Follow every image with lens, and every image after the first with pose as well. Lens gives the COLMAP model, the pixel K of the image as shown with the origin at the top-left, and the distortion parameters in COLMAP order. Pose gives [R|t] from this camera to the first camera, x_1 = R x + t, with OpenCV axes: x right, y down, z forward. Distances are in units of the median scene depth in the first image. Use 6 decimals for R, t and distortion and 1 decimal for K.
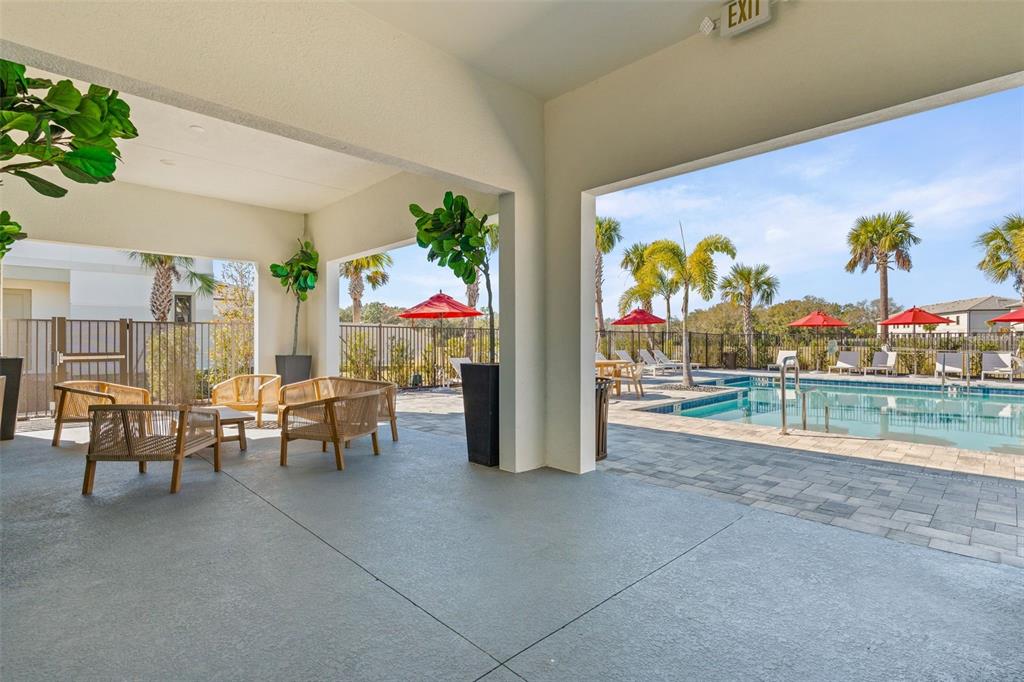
lens RADIAL K [[492.4, 0, 512.3], [0, 492.4, 340.4], [0, 0, 1]] dist [-0.000728, -0.000129]
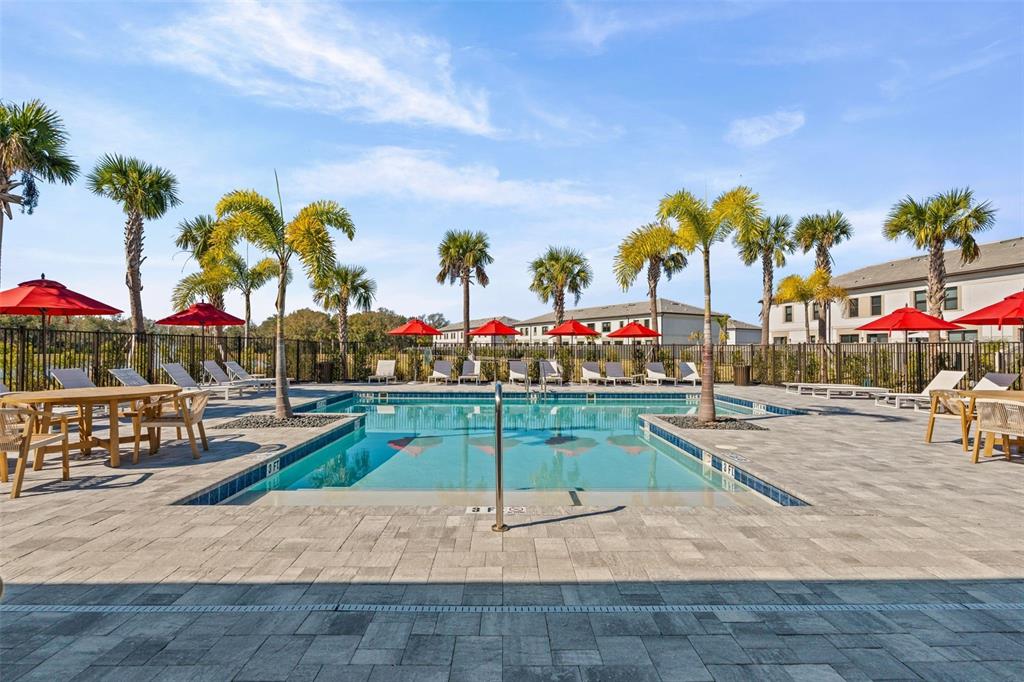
lens RADIAL K [[492.4, 0, 512.6], [0, 492.4, 339.9], [0, 0, 1]] dist [-0.000728, -0.000129]
pose [[0.689601, 0.019508, 0.723927, 0.052329], [-0.008203, 0.999783, -0.019127, -0.001868], [-0.724143, 0.007252, 0.689611, 0.192343]]
